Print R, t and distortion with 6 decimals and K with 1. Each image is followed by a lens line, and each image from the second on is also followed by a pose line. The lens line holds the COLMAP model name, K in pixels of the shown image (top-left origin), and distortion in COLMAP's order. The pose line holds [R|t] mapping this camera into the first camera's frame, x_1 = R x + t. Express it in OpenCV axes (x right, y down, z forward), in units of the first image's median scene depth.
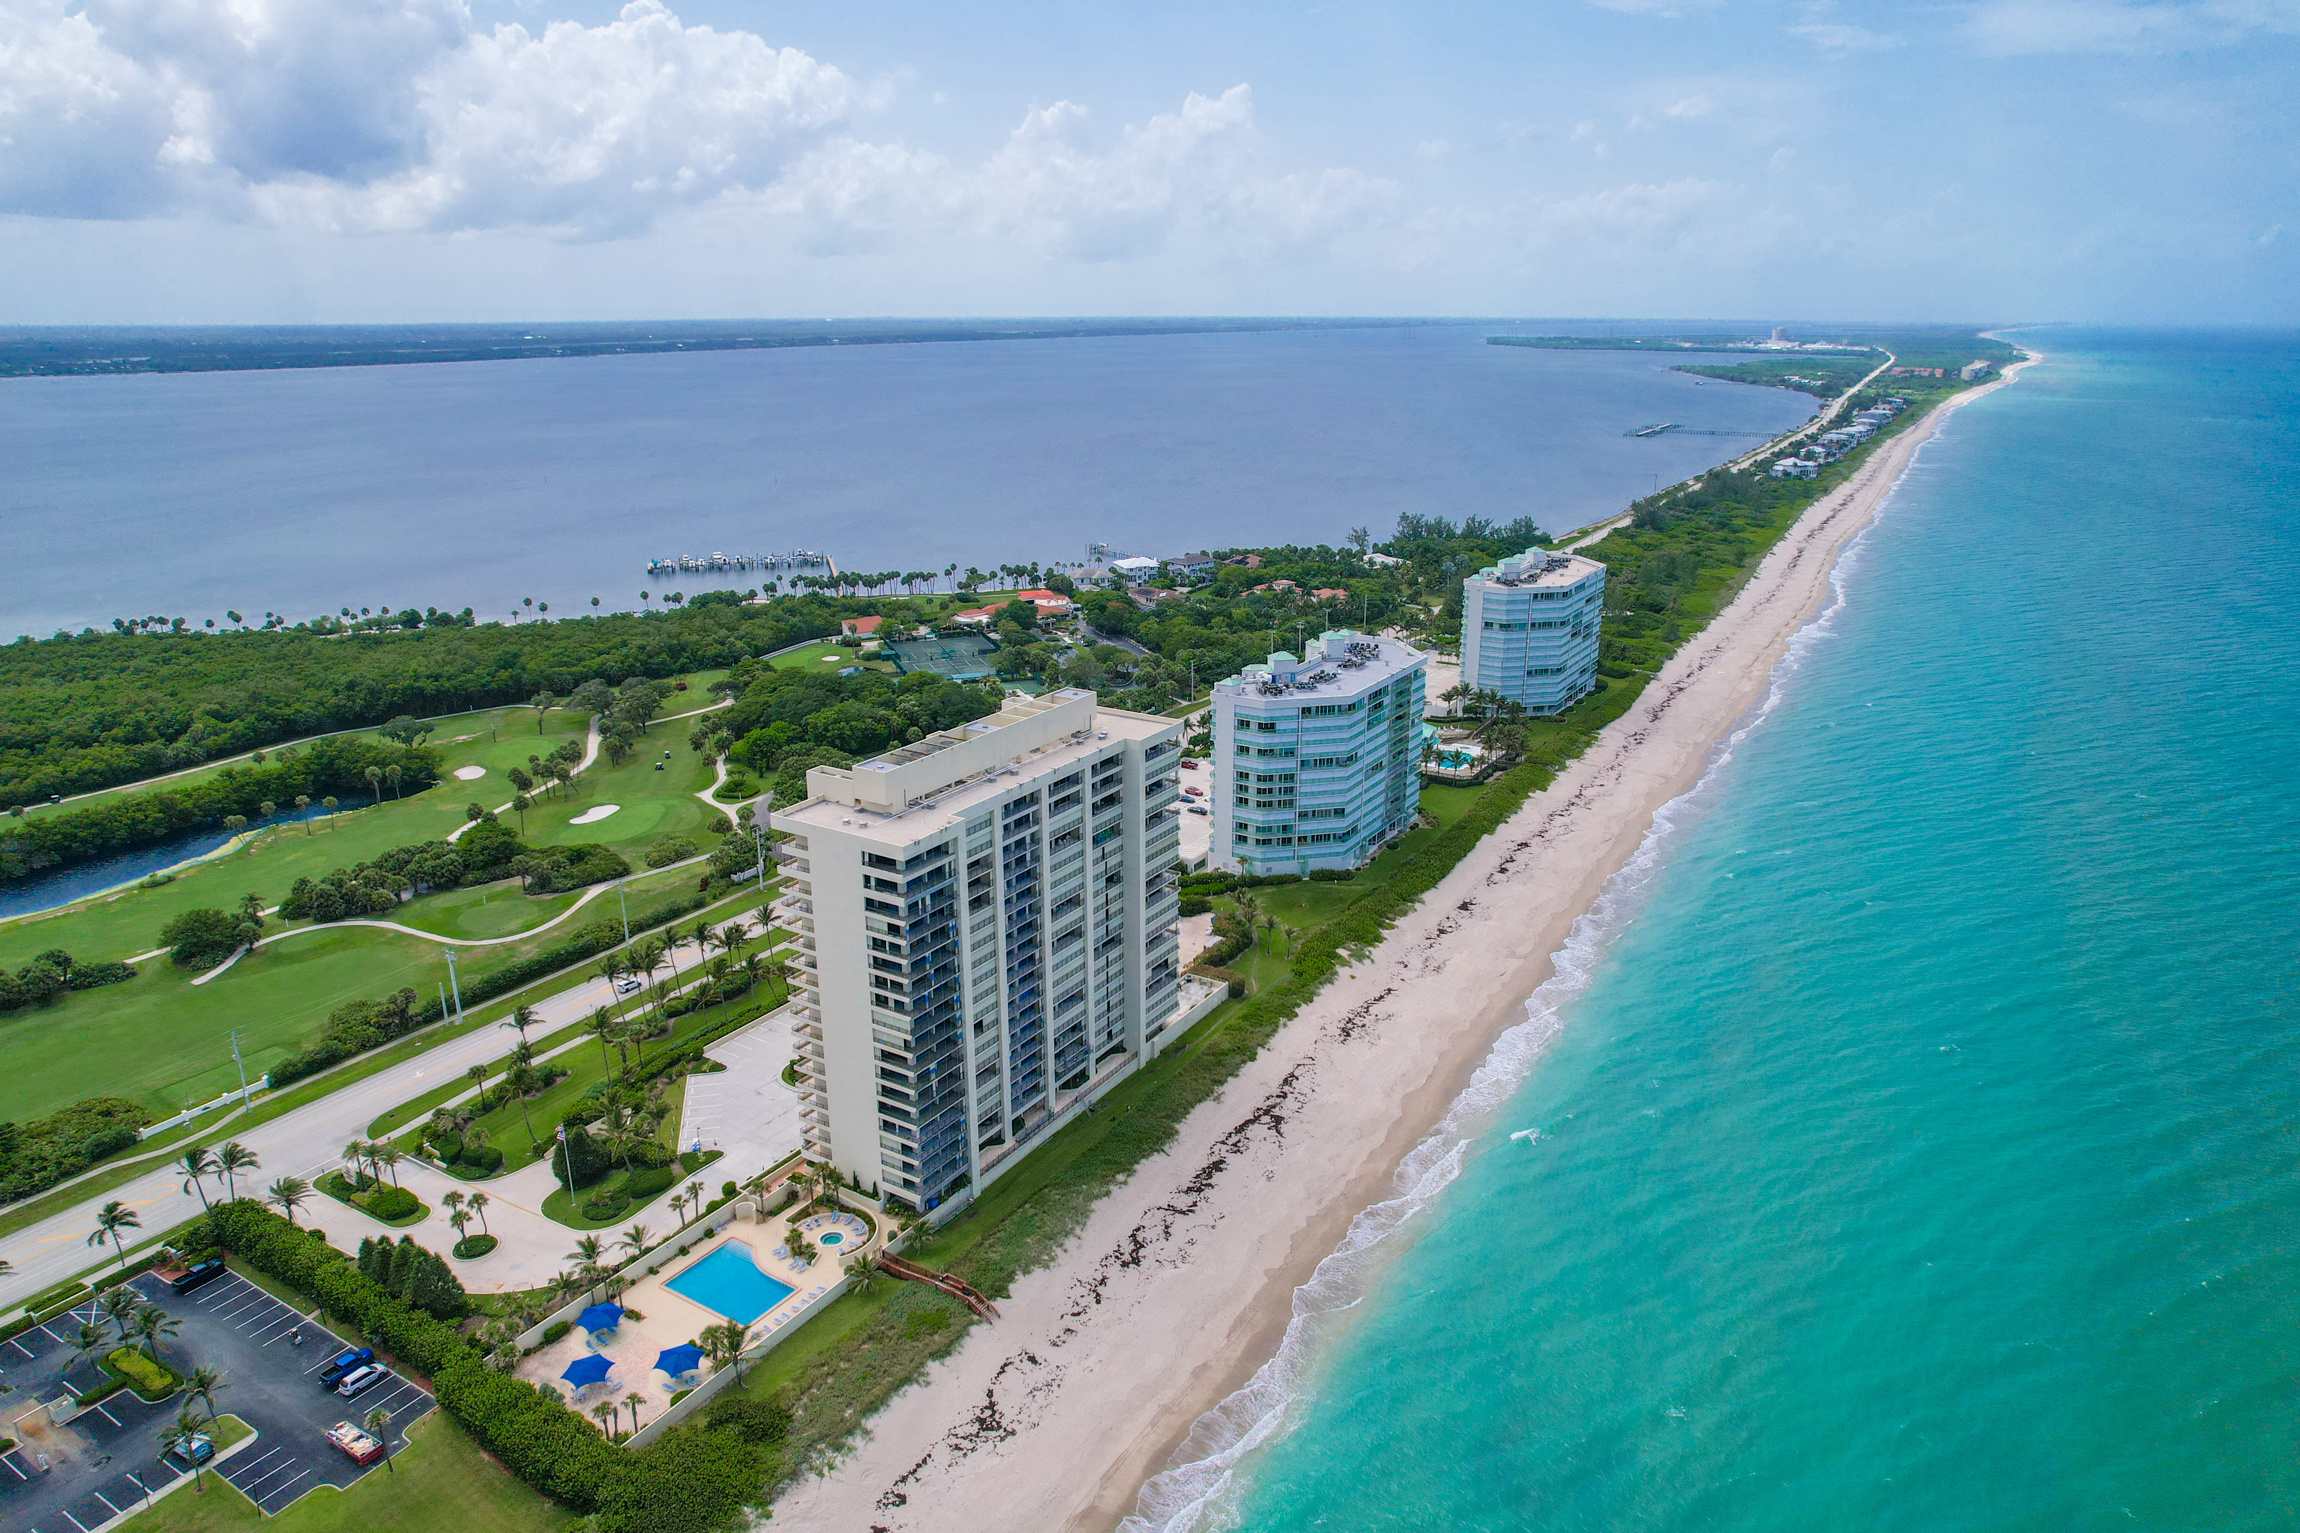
lens RADIAL K [[1486.2, 0, 1143.9], [0, 1486.2, 772.9], [0, 0, 1]] dist [-0.057849, 0.046859]
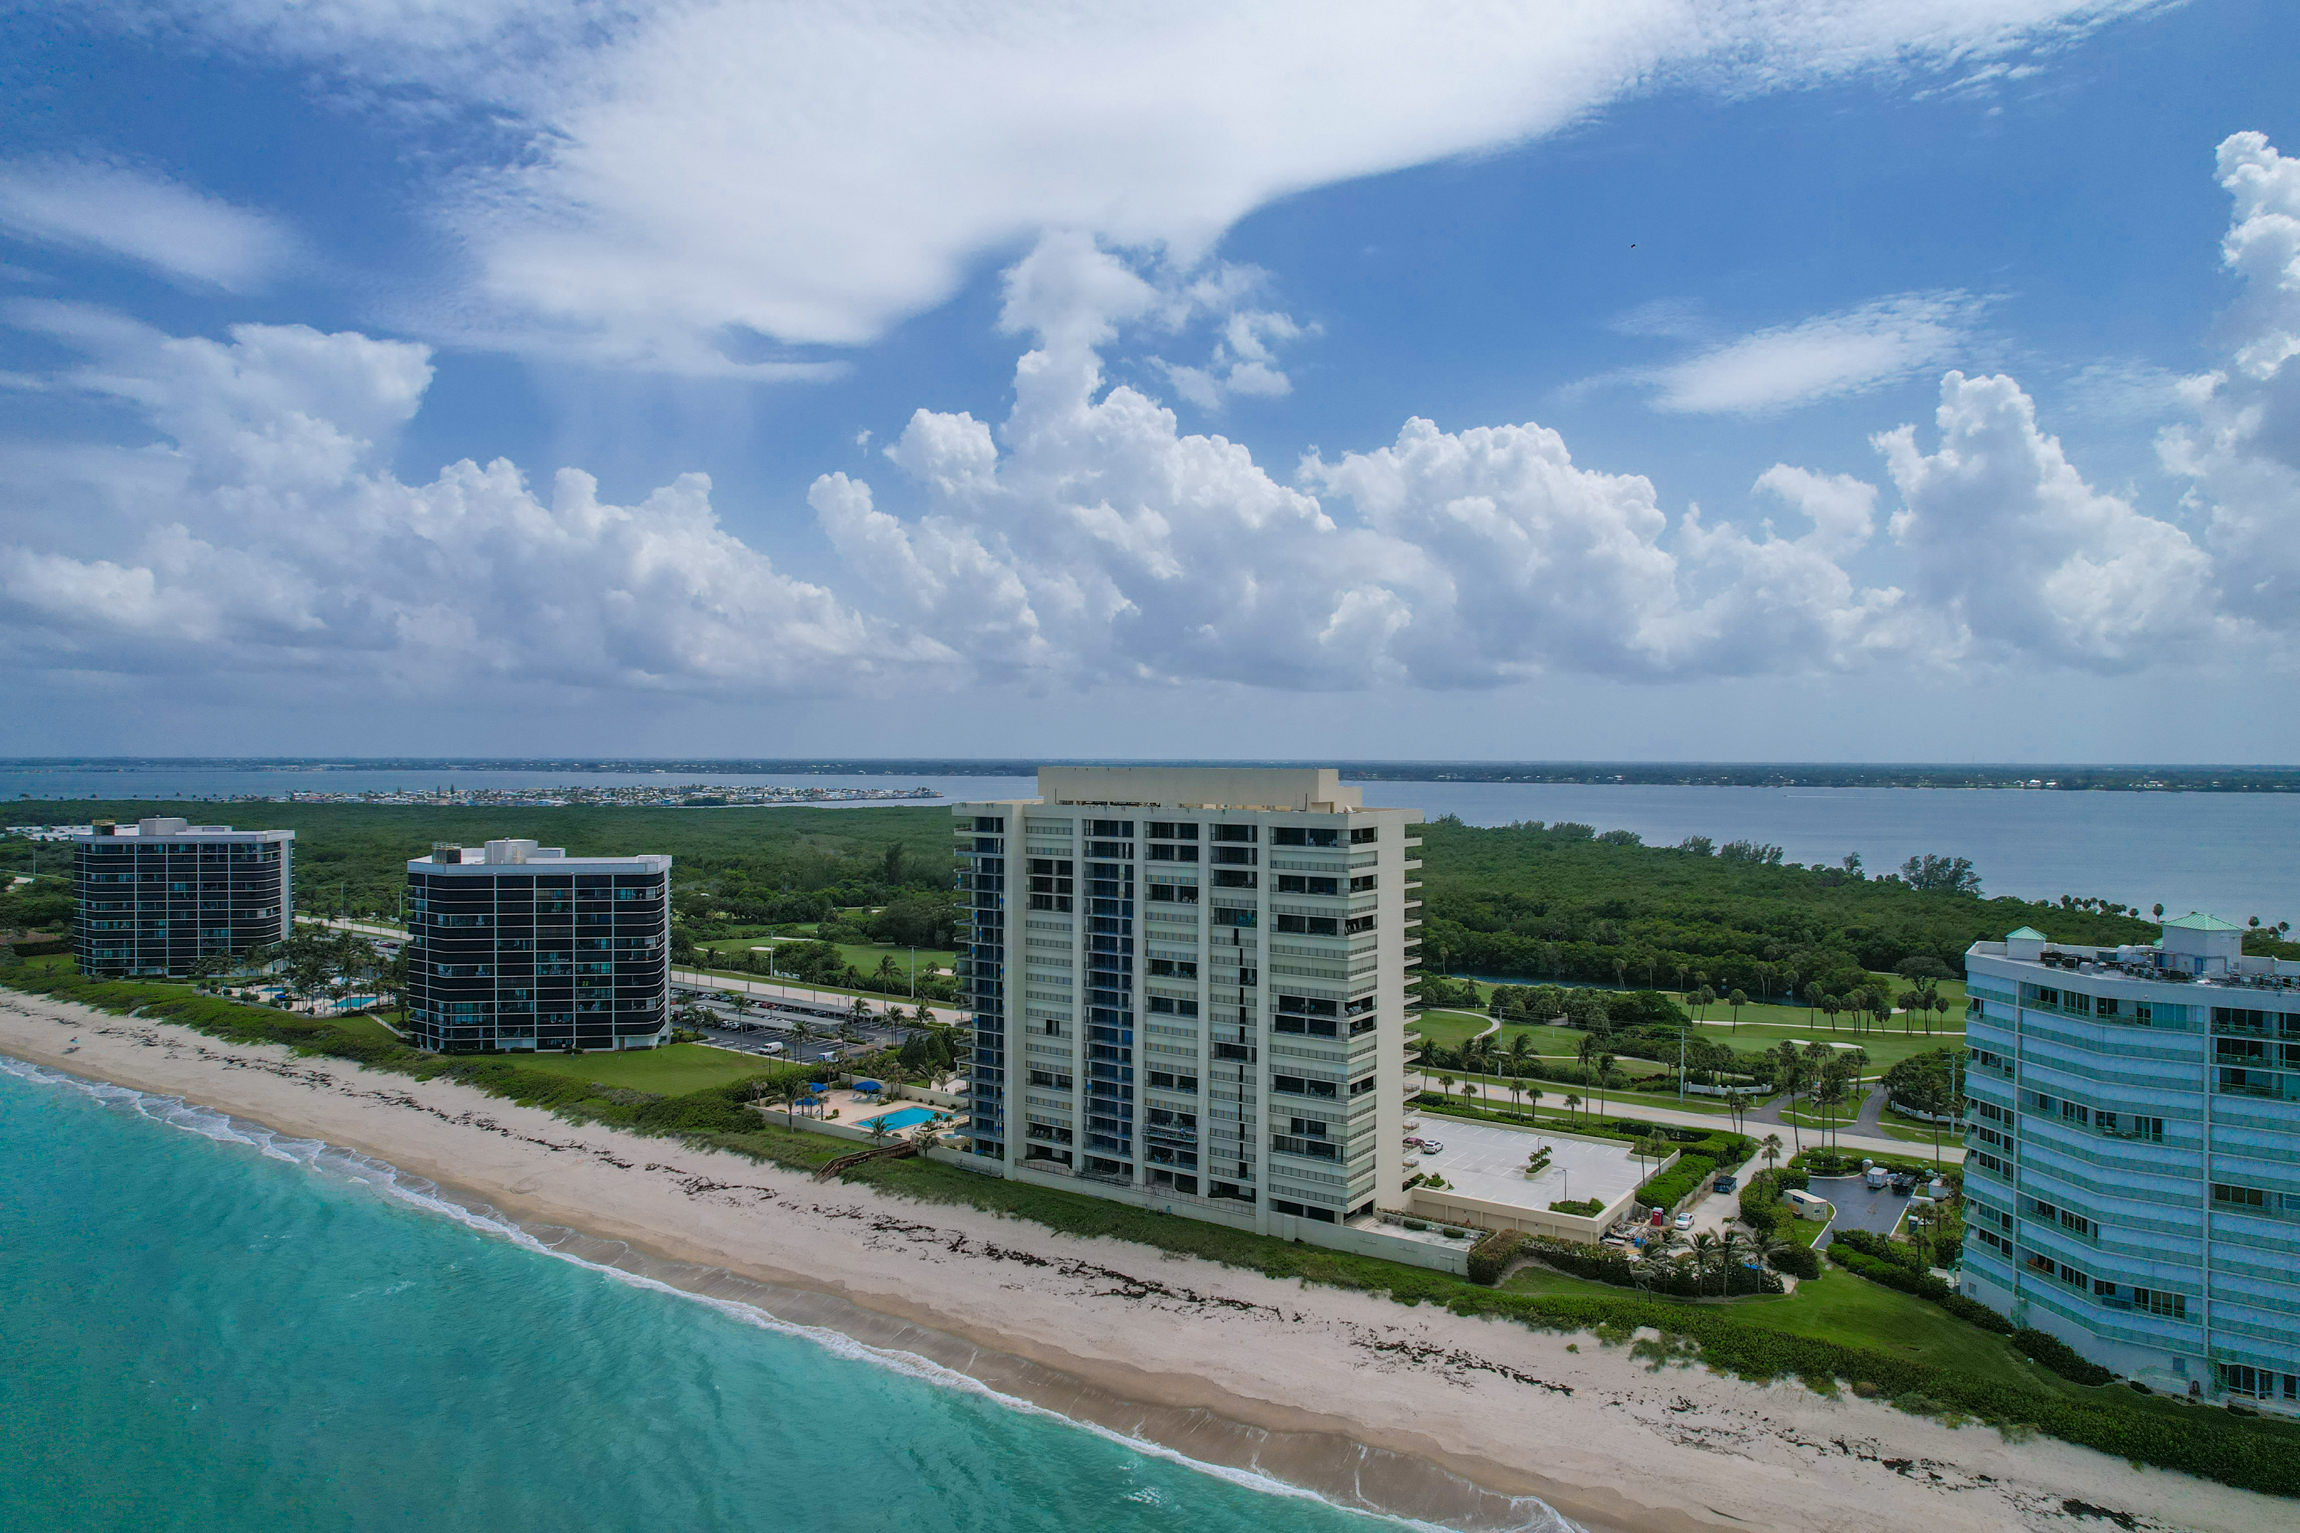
lens RADIAL K [[1464.4, 0, 1152.6], [0, 1464.4, 761.5], [0, 0, 1]] dist [-0.070550, 0.063909]
pose [[-0.047307, 0.008177, -0.998847, 0.879399], [-0.304139, 0.952369, 0.022201, -0.051702], [0.951452, 0.304838, -0.042567, 0.999959]]
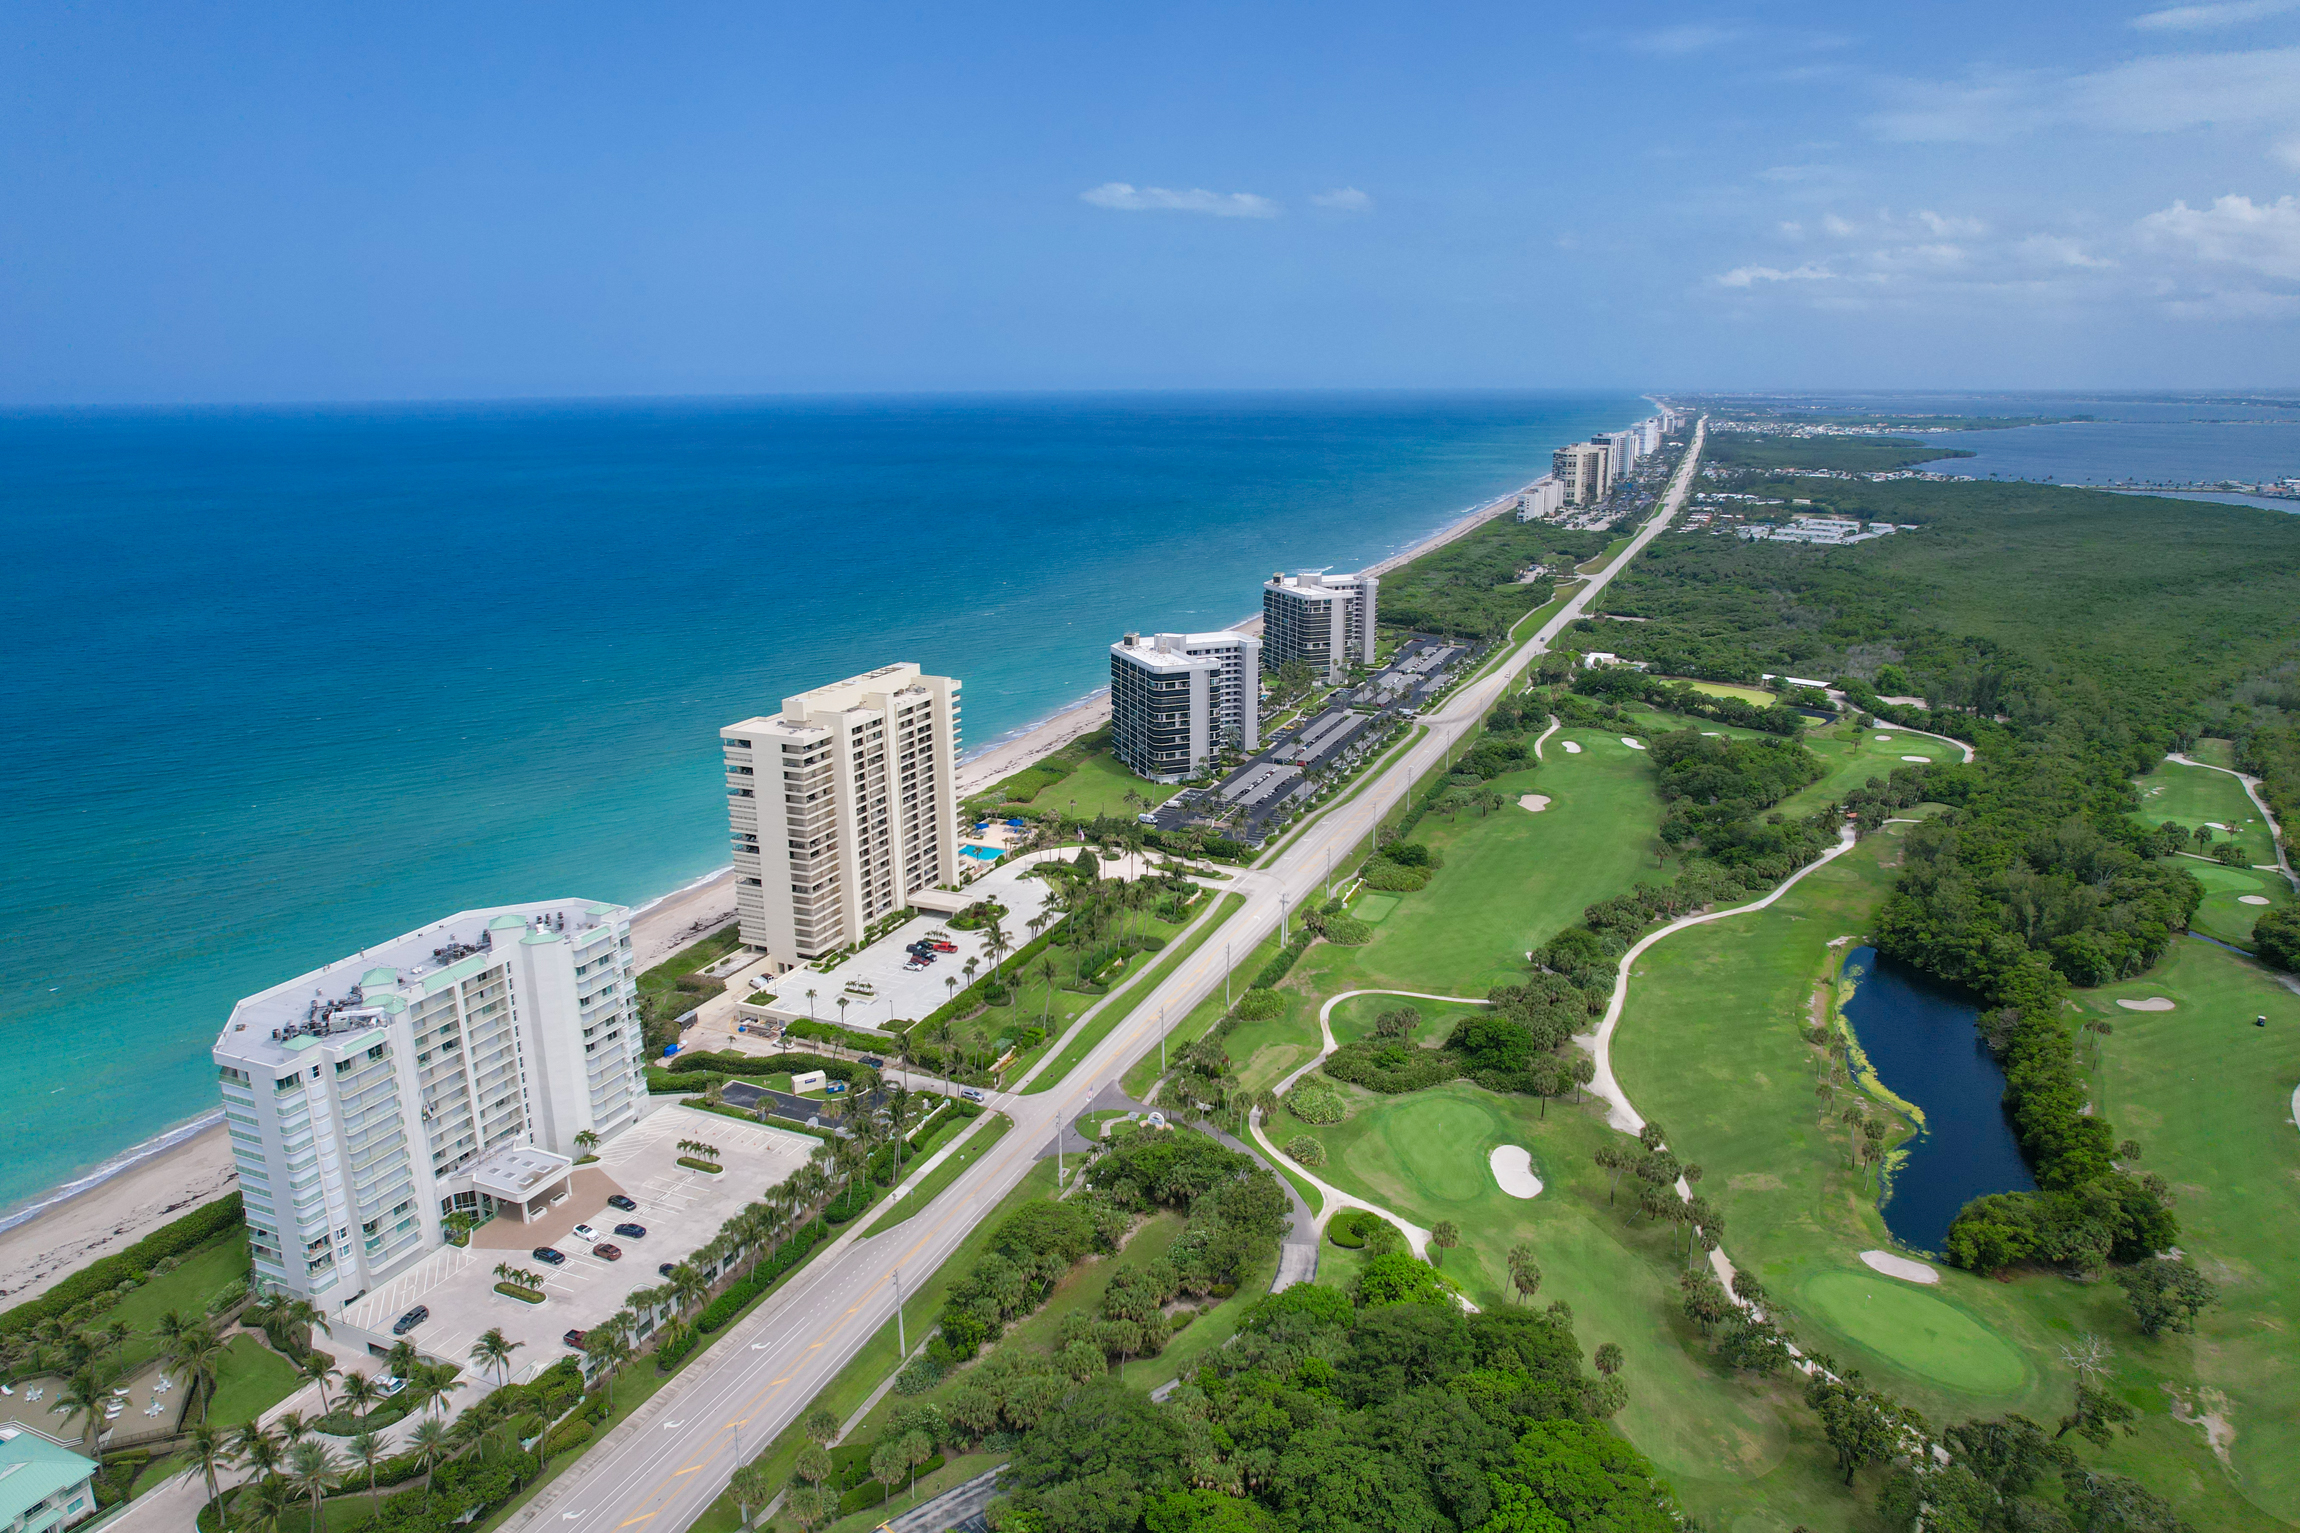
lens RADIAL K [[1477.1, 0, 1154.0], [0, 1477.1, 757.6], [0, 0, 1]] dist [-0.038912, -0.001338]
pose [[-0.988206, 0.045916, -0.146085, -0.188639], [-0.038359, 0.849344, 0.526444, -0.826429], [0.148249, 0.525839, -0.837565, 2.430042]]
